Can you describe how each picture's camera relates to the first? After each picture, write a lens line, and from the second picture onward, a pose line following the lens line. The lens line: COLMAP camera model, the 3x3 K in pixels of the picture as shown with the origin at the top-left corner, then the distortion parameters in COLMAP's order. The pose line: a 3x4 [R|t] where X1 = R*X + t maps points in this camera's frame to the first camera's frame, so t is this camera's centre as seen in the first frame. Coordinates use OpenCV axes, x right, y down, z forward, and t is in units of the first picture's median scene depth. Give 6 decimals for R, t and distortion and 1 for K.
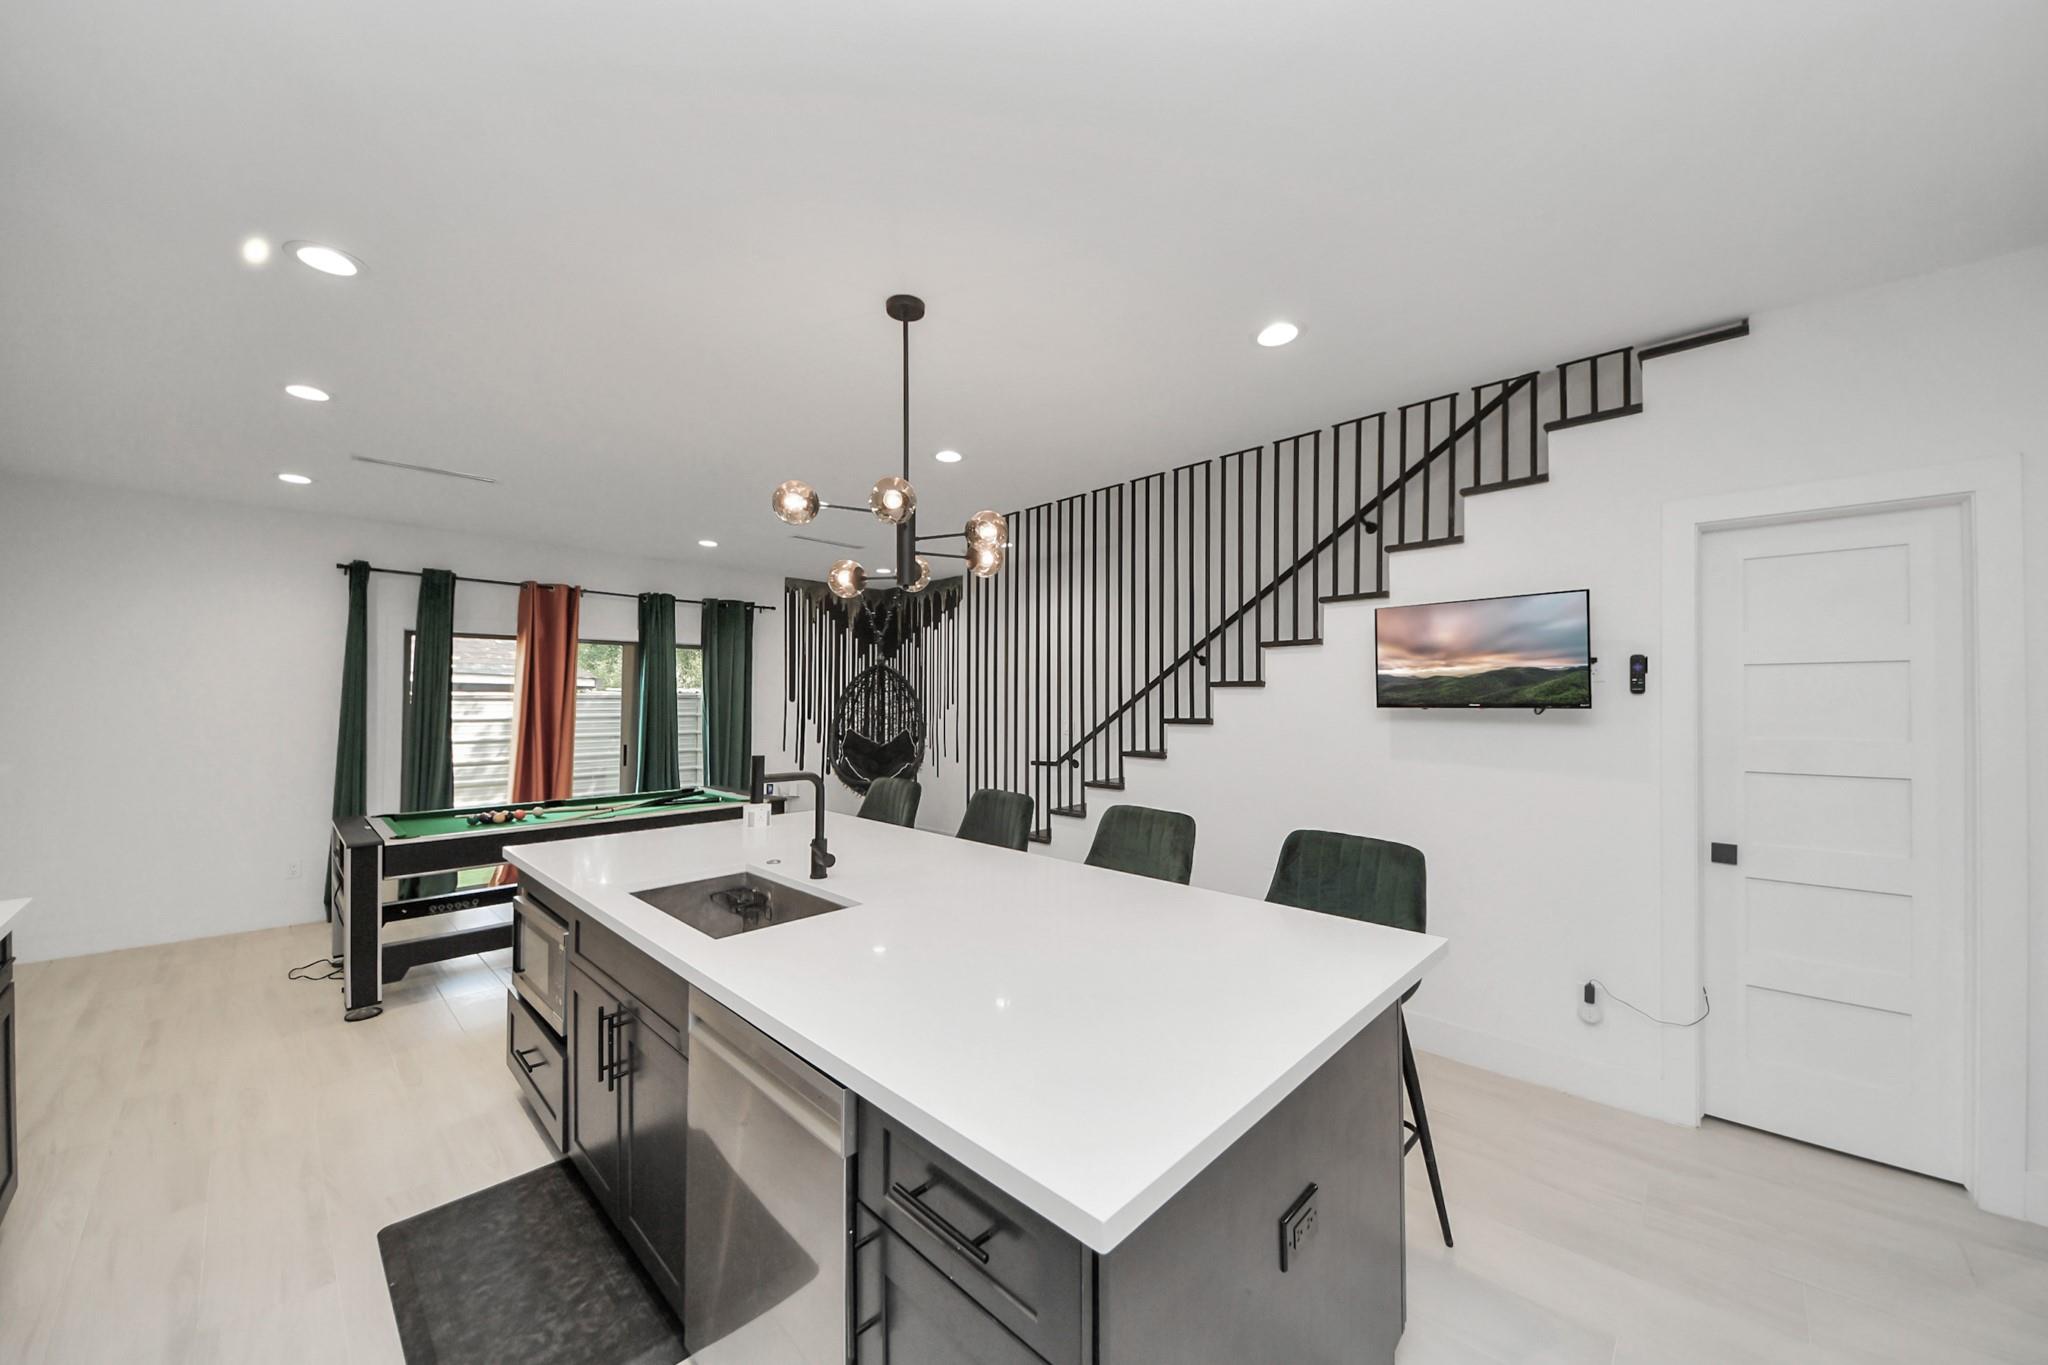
lens RADIAL K [[753.7, 0, 1041.9], [0, 753.7, 691.5], [0, 0, 1]] dist [0.016283, -0.009089]
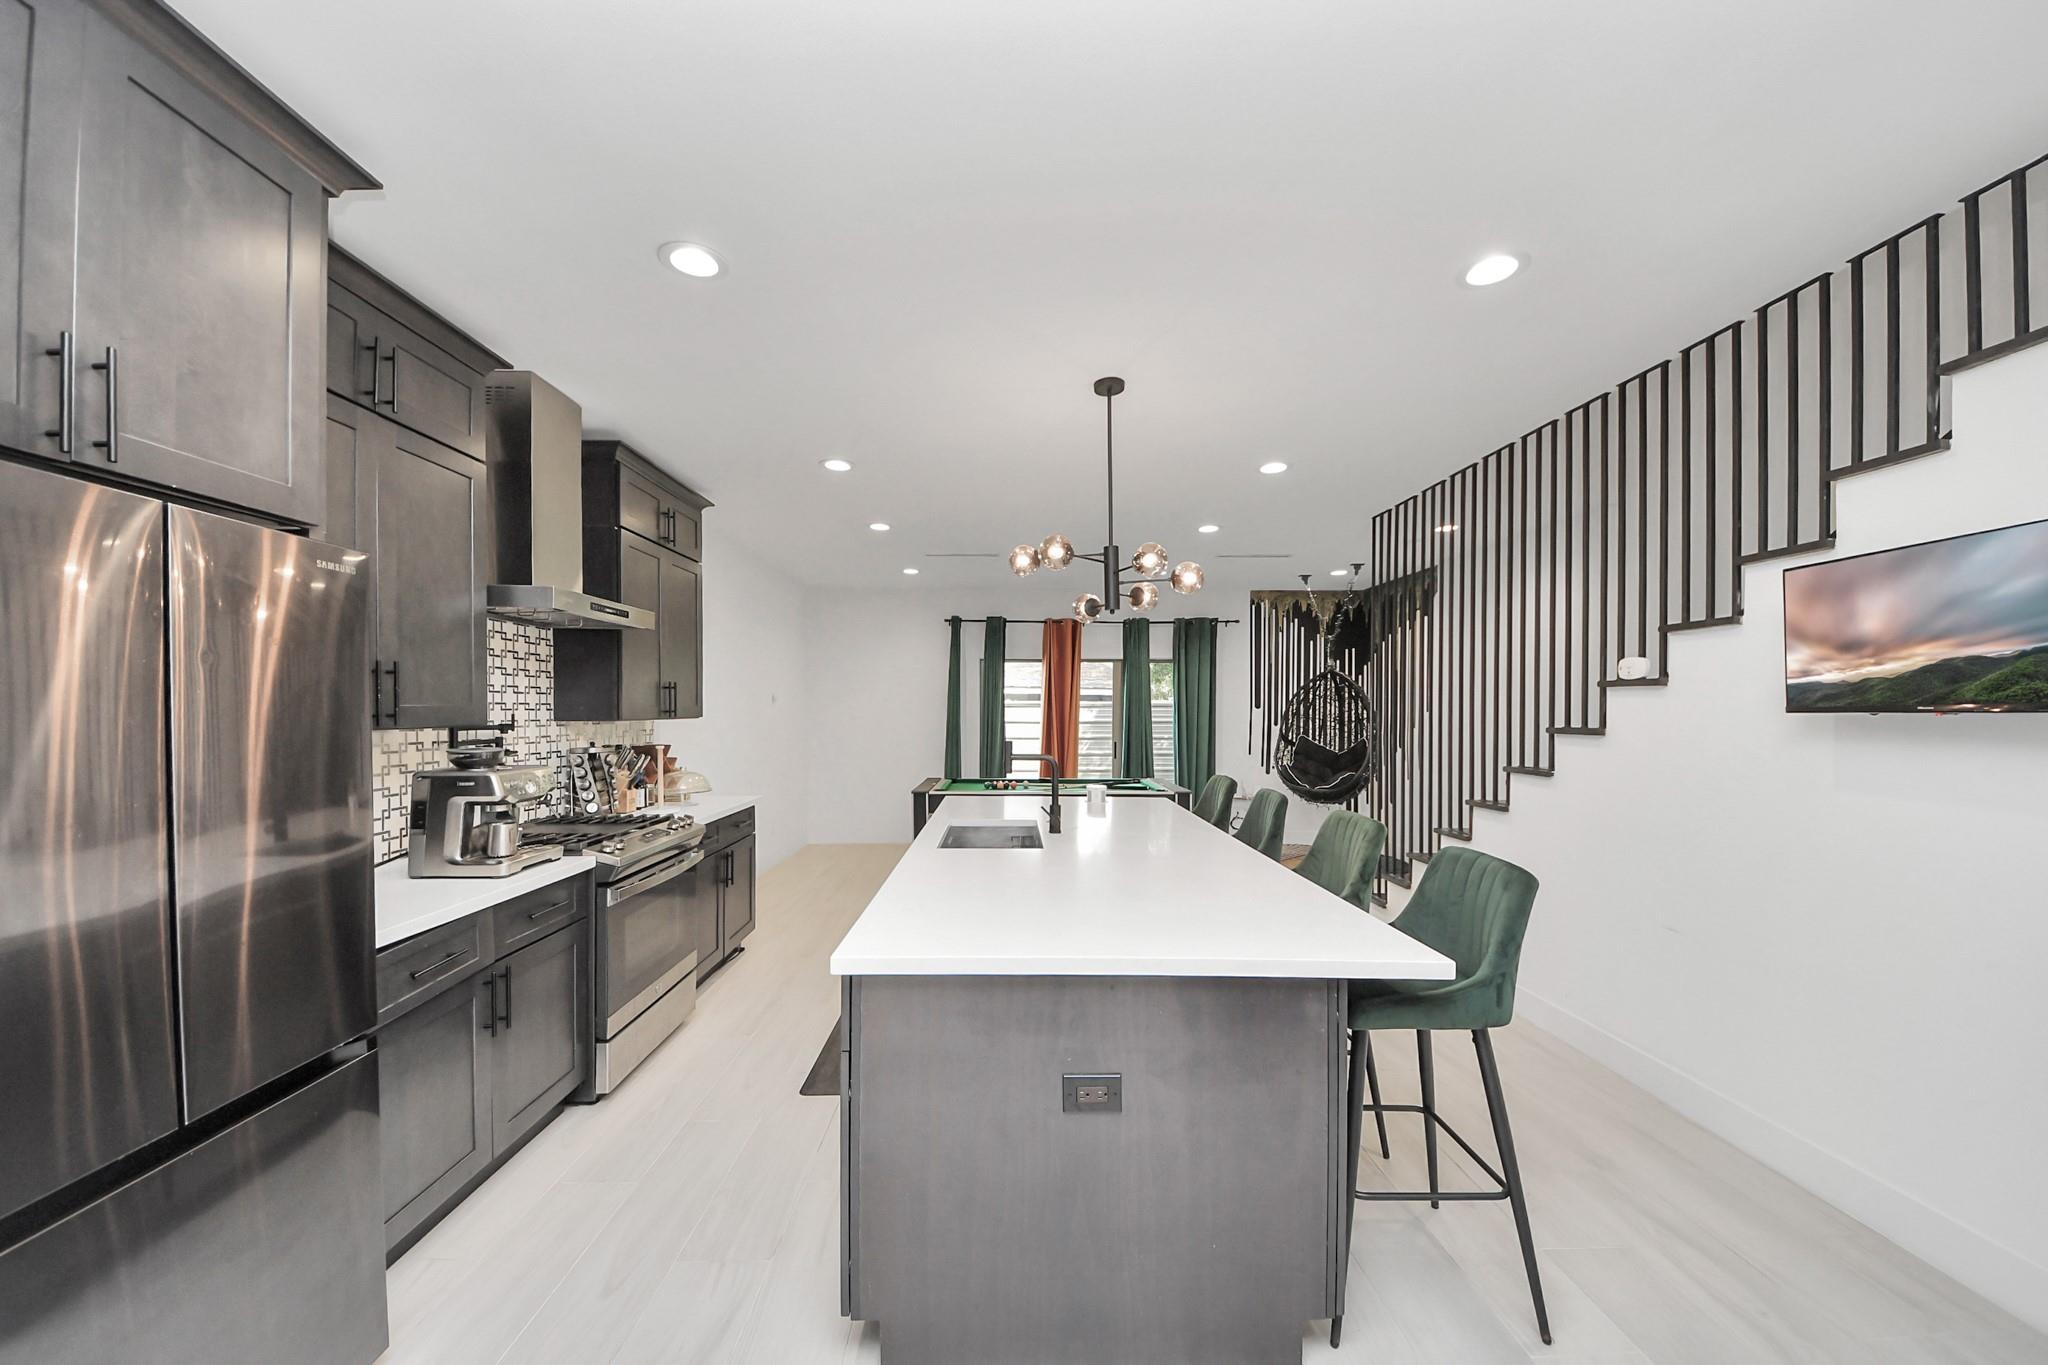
lens RADIAL K [[753.7, 0, 1009.4], [0, 753.7, 712.5], [0, 0, 1]] dist [0.016283, -0.009089]
pose [[0.697752, 0.005805, -0.716316, 0.231732], [0.006883, 0.999867, 0.014808, 0.003179], [0.716307, -0.015262, 0.697619, 0.005542]]
